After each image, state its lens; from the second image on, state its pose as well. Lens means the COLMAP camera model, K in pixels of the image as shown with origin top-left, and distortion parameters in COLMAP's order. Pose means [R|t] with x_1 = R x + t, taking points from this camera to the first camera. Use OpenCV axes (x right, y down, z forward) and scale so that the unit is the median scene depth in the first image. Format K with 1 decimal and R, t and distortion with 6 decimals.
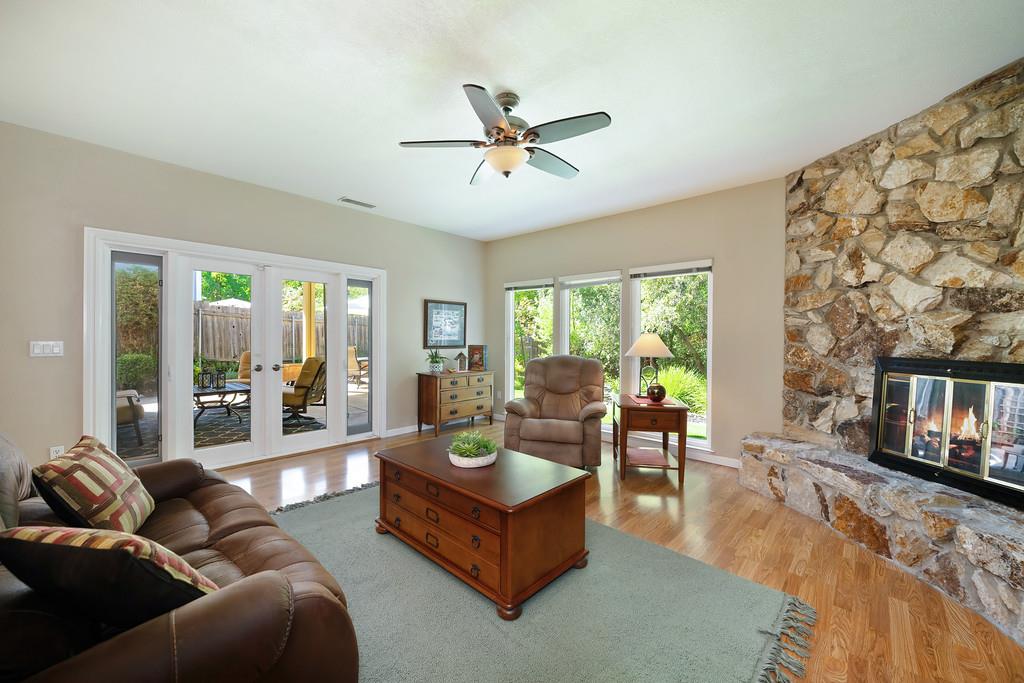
lens RADIAL K [[402.1, 0, 515.8], [0, 402.1, 341.1], [0, 0, 1]] dist [-0.002458, 0.000083]
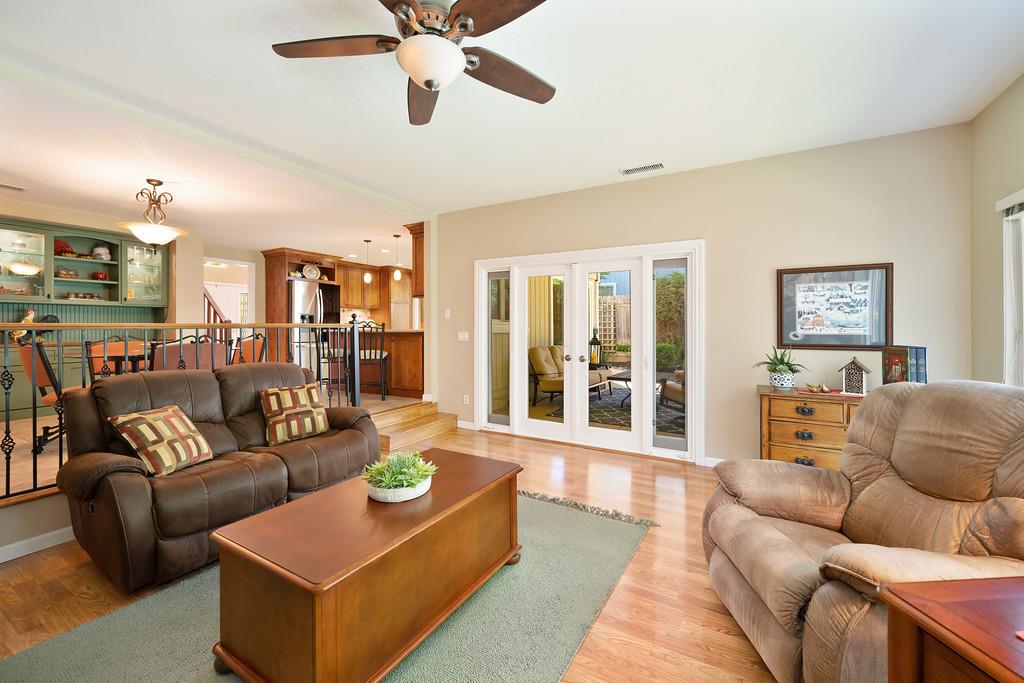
lens RADIAL K [[402.1, 0, 517.4], [0, 402.1, 326.1], [0, 0, 1]] dist [-0.002458, 0.000083]
pose [[0.212136, -0.009000, -0.977199, 0.522993], [-0.010718, 0.999876, -0.011536, -0.006855], [0.977181, 0.012921, 0.212014, 0.814692]]
